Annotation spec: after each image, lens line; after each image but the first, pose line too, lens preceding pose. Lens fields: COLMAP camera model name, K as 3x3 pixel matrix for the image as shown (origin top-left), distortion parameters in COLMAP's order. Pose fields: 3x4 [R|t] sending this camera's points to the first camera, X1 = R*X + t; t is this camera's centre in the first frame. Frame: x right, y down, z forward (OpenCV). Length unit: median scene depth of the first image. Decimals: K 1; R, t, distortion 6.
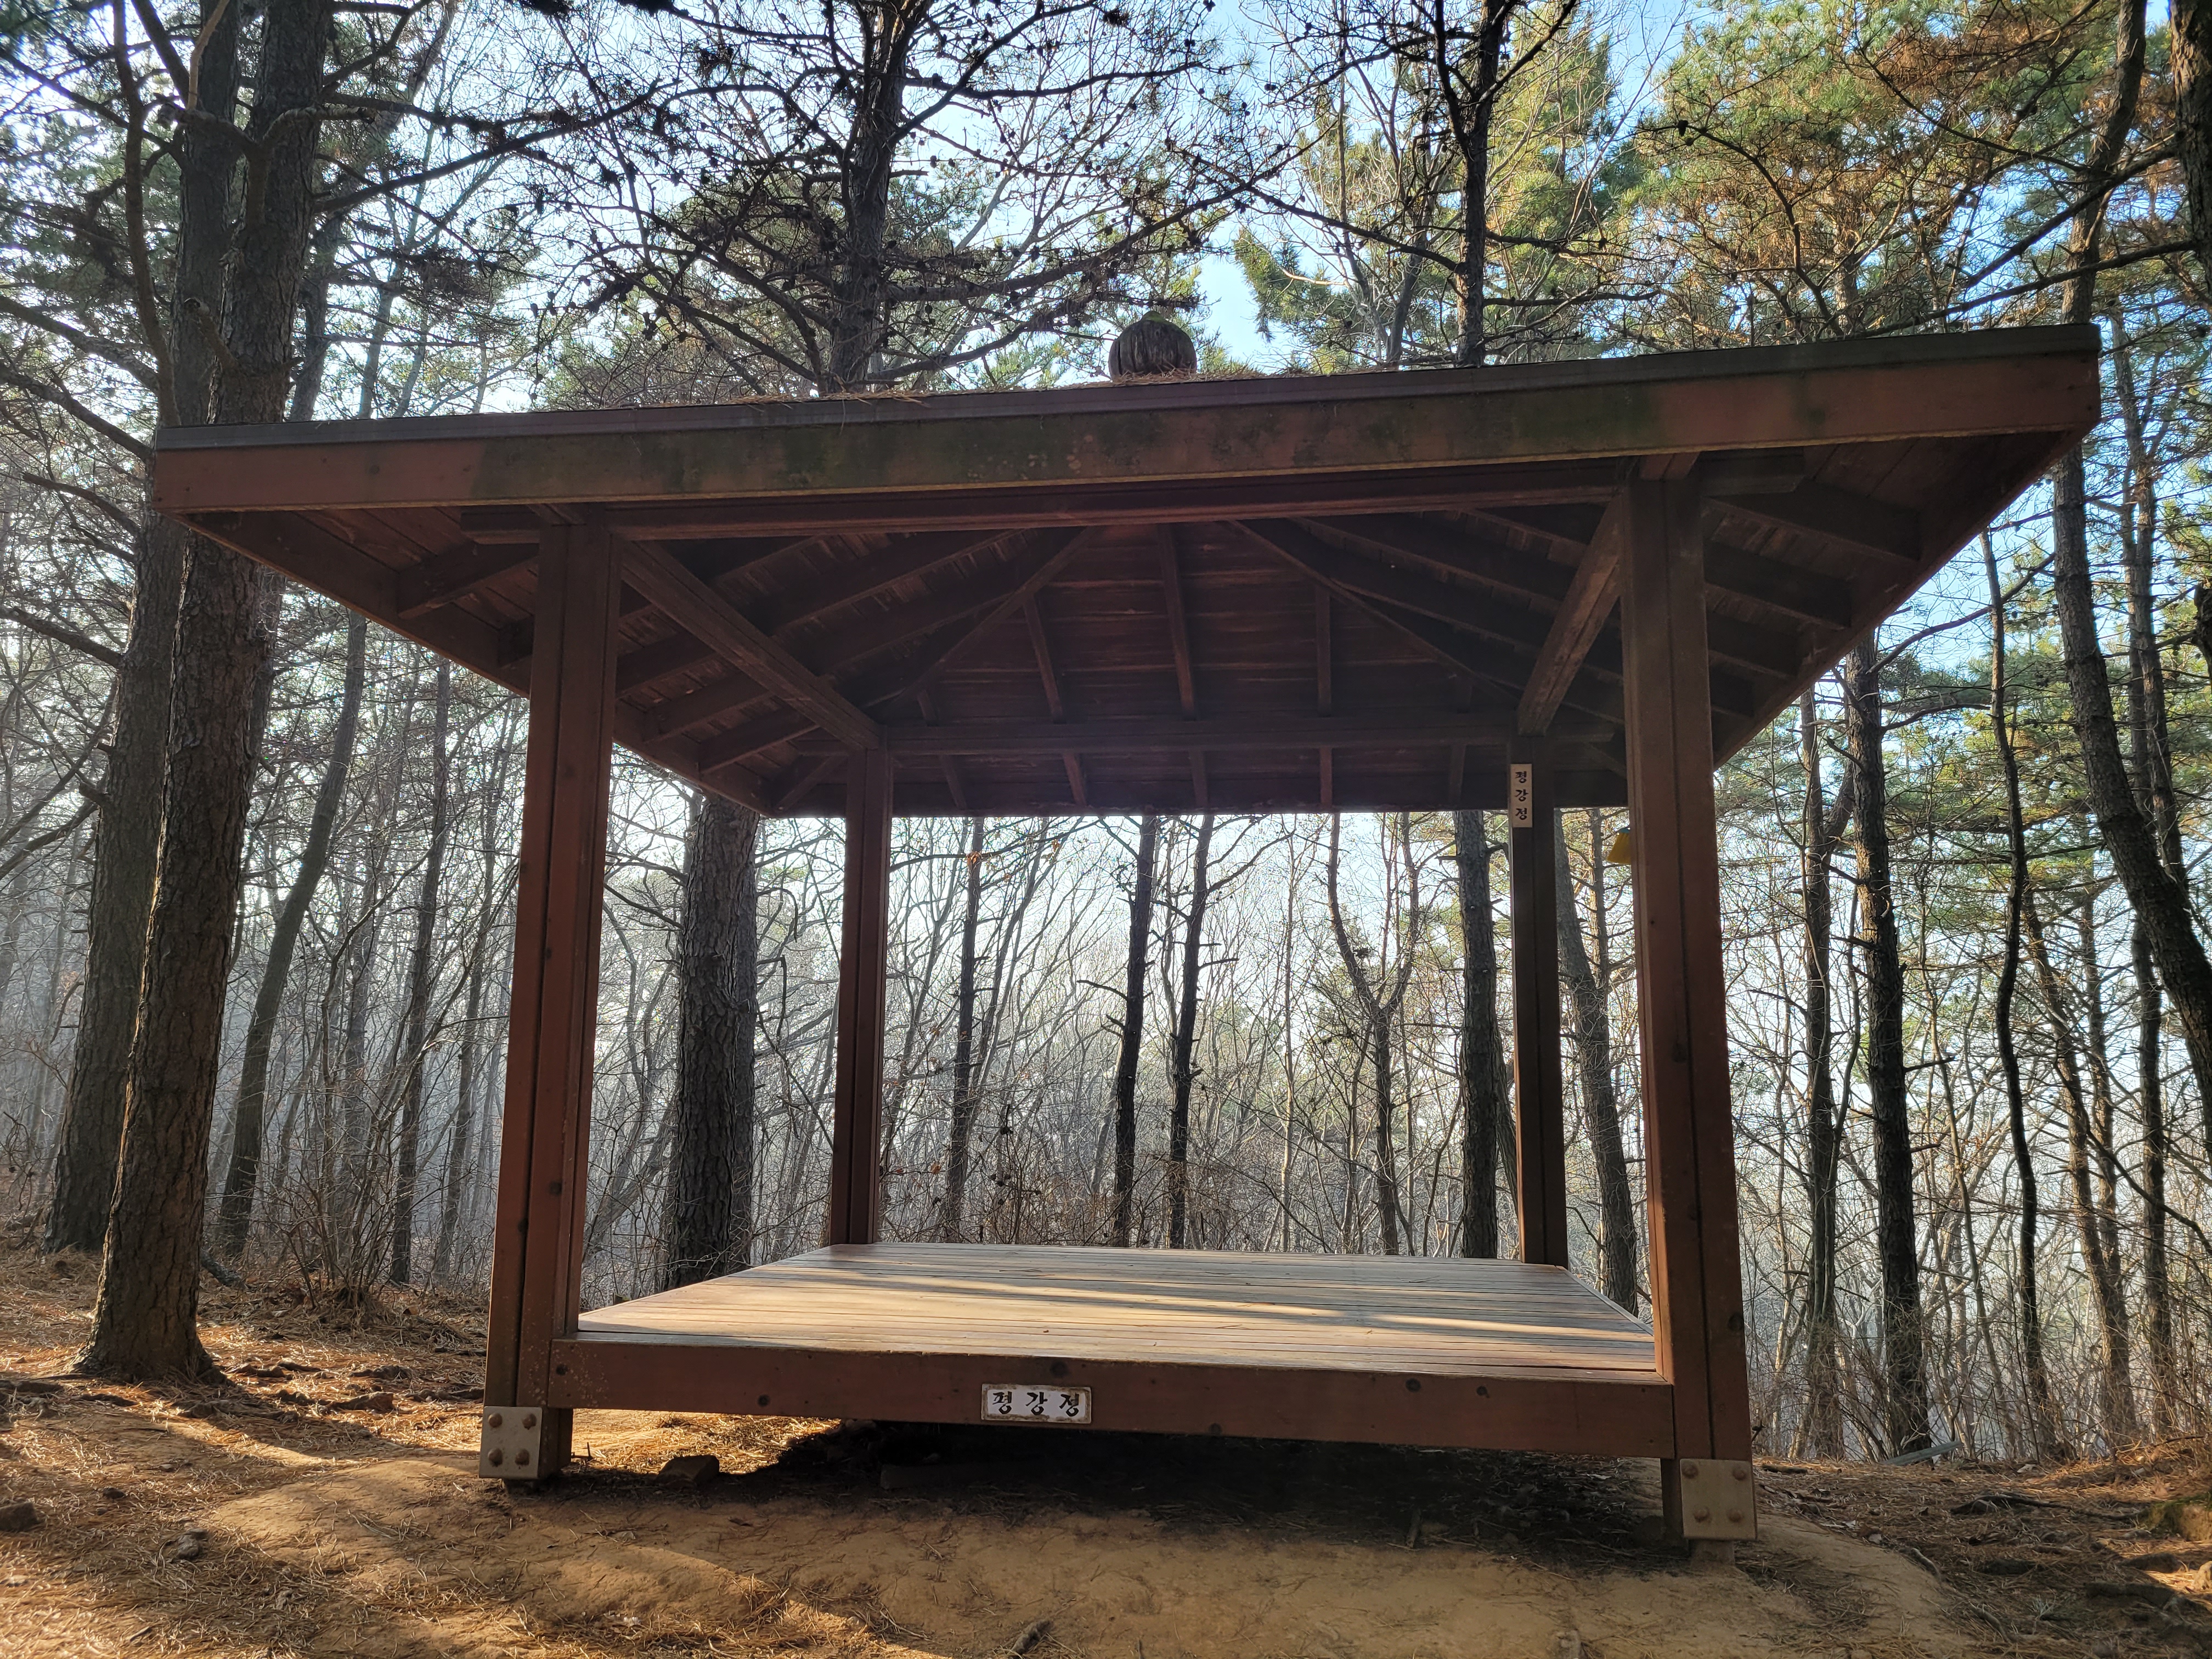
lens RADIAL K [[1659.0, 0, 1100.1], [0, 1659.0, 826.2], [0, 0, 1]] dist [0.007408, 0.000995]
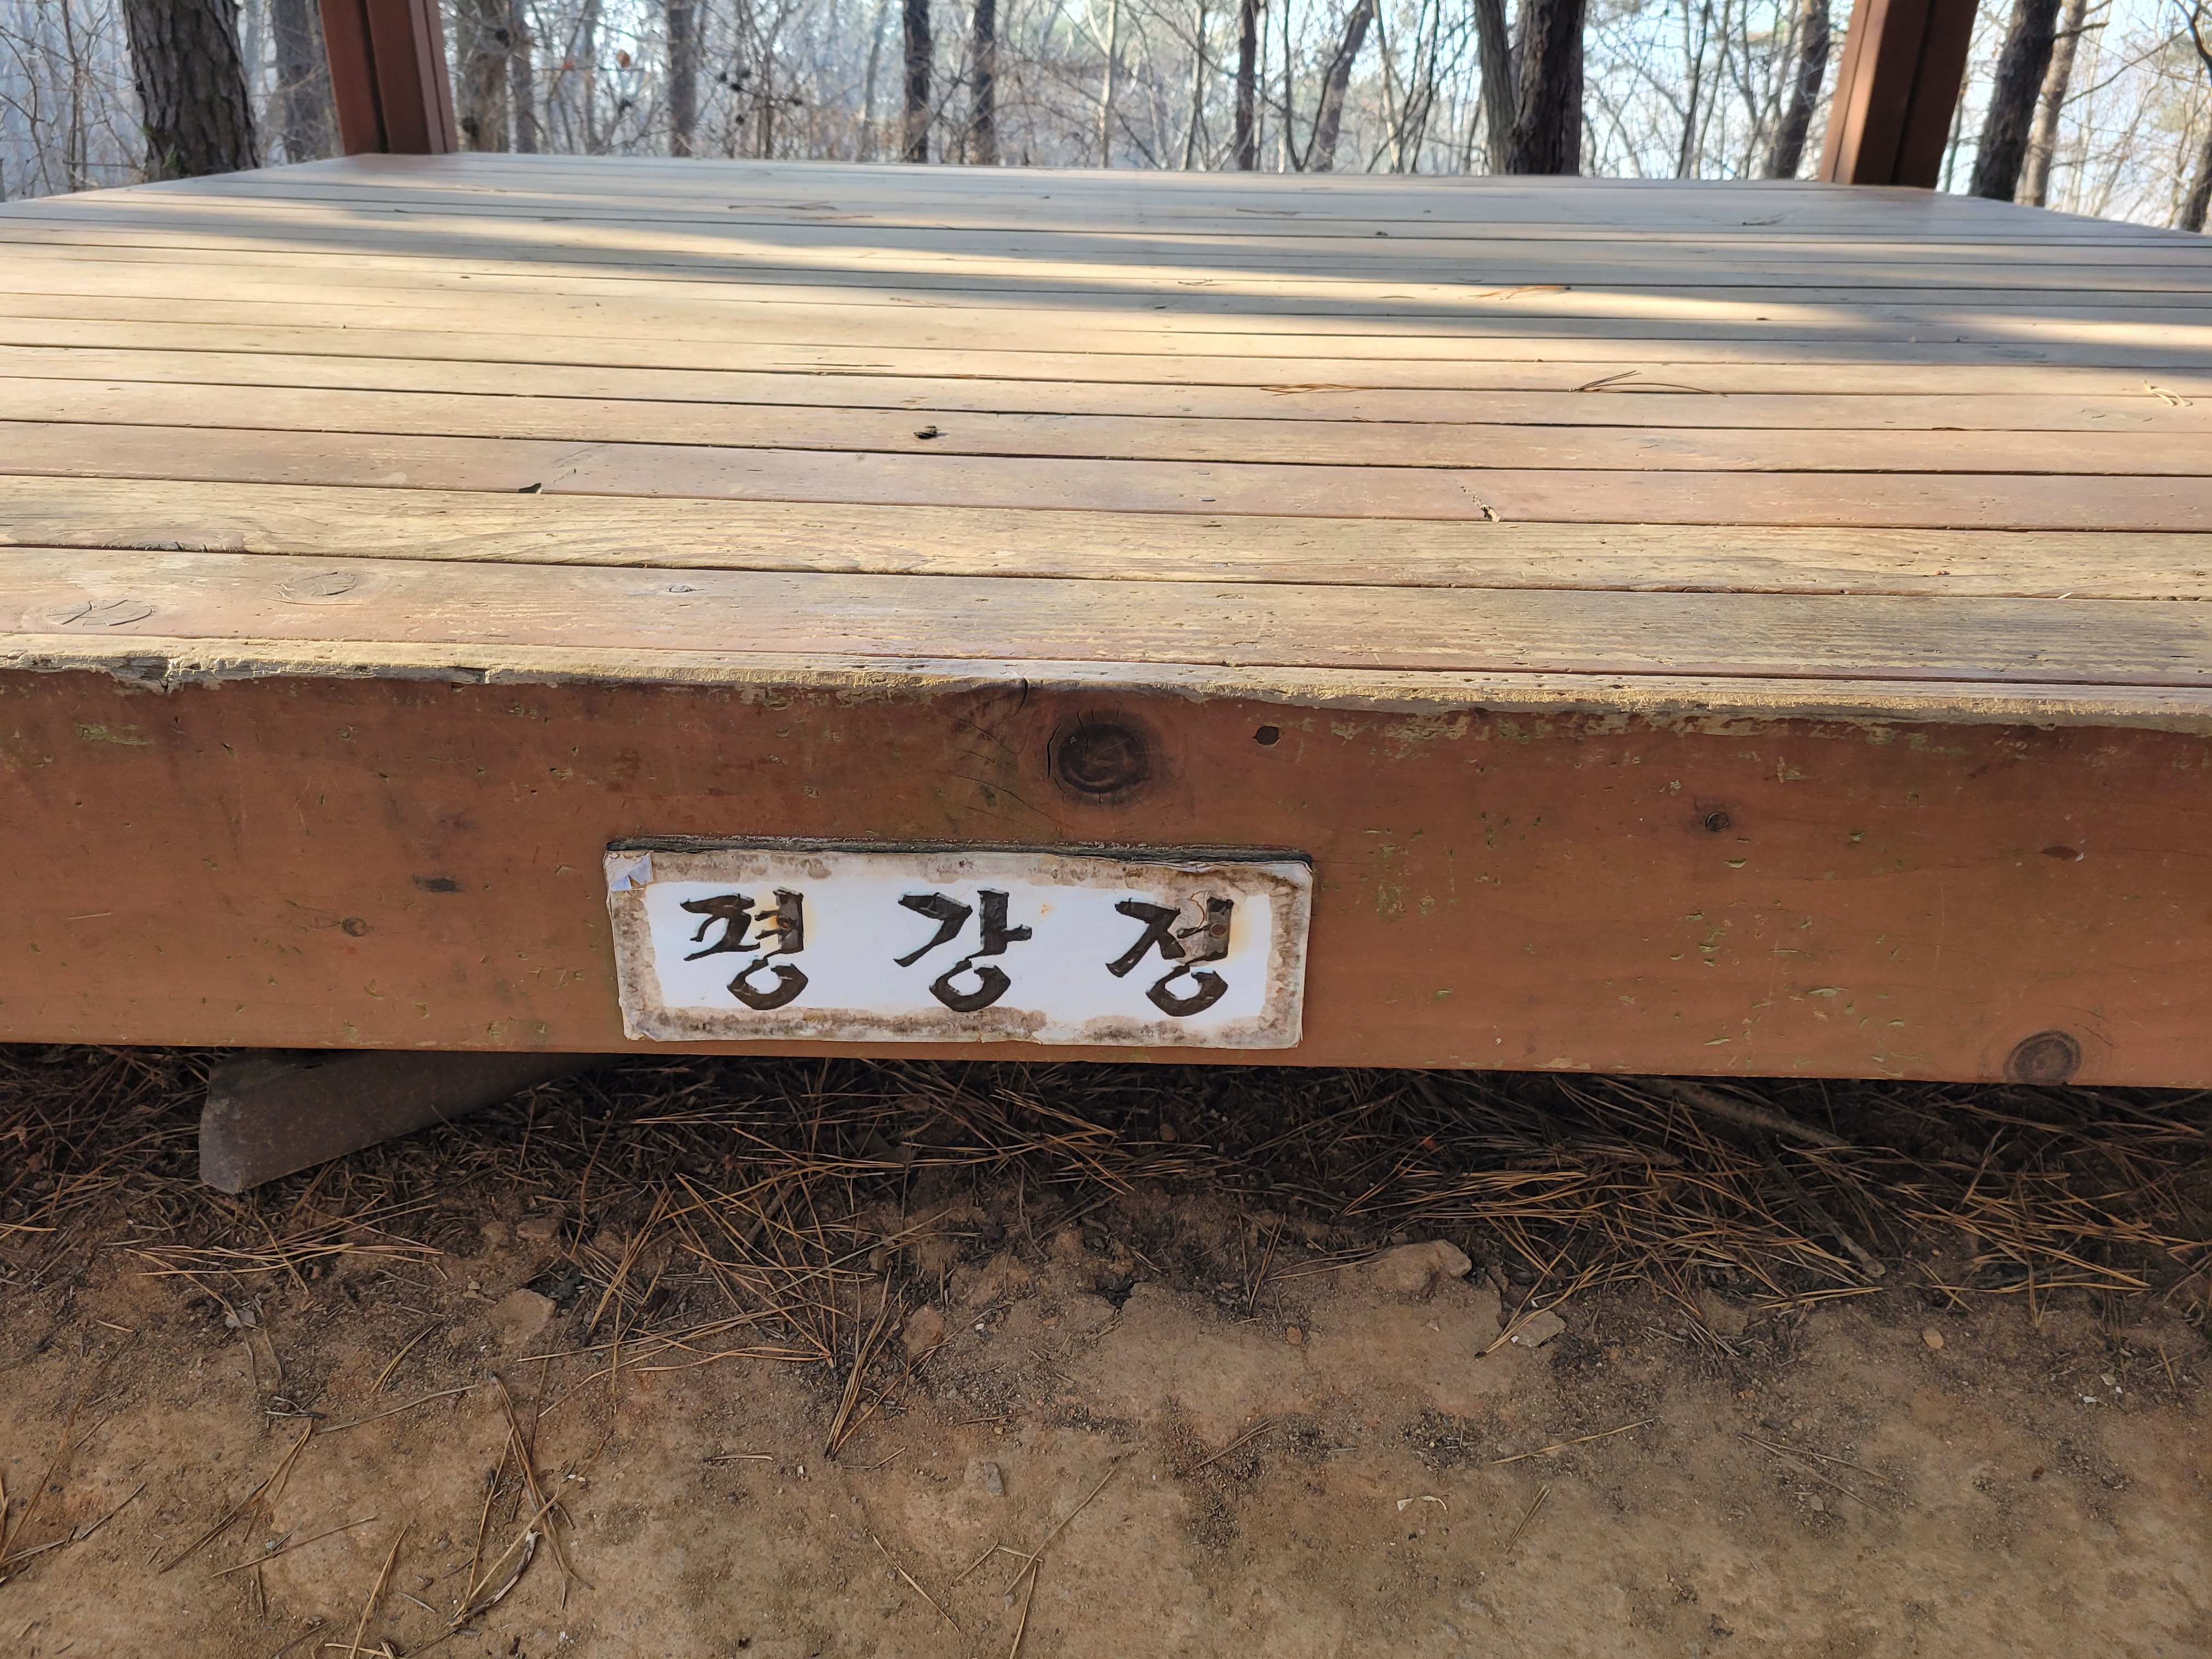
lens RADIAL K [[1659.0, 0, 1104.1], [0, 1659.0, 826.7], [0, 0, 1]] dist [0.007408, 0.000995]
pose [[0.990792, -0.050482, 0.125633, -0.044101], [-0.028515, 0.829280, 0.558105, 0.247558], [-0.132359, -0.556548, 0.820204, 0.871142]]
